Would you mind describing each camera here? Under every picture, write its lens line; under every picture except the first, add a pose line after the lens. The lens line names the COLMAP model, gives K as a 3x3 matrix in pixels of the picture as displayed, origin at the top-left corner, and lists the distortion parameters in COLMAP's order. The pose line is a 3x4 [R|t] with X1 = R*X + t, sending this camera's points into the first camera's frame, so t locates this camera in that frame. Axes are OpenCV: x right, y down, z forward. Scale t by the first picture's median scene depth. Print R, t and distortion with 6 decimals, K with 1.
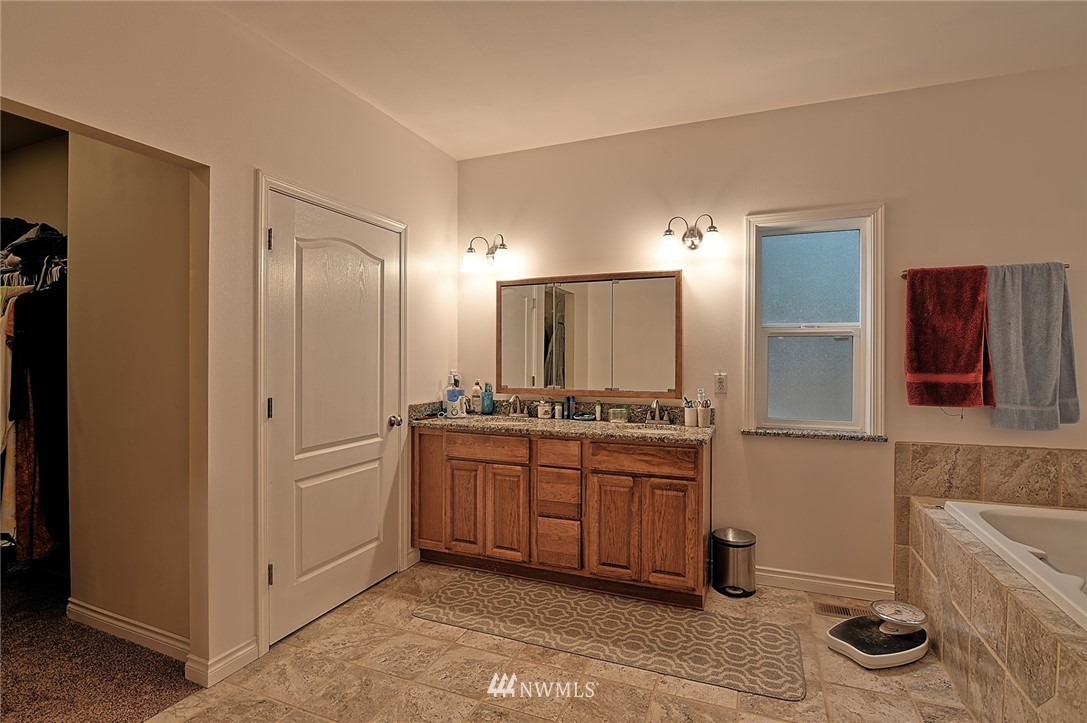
lens RADIAL K [[531.2, 0, 543.2], [0, 531.2, 363.6], [0, 0, 1]] dist [-0.002750, -0.001243]
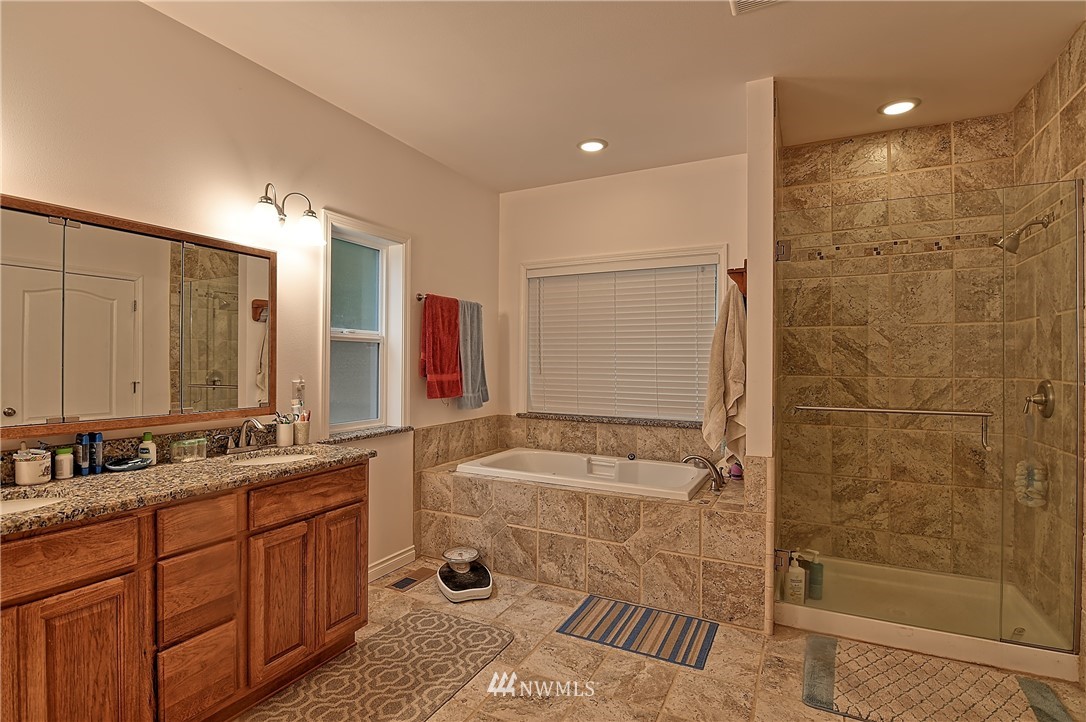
lens RADIAL K [[530.7, 0, 541.9], [0, 530.7, 360.0], [0, 0, 1]] dist [-0.002750, -0.001243]
pose [[0.085656, 0.001793, 0.996323, -0.550446], [0.003573, 0.999991, -0.002107, -0.012451], [-0.996318, 0.003741, 0.085649, 0.589827]]
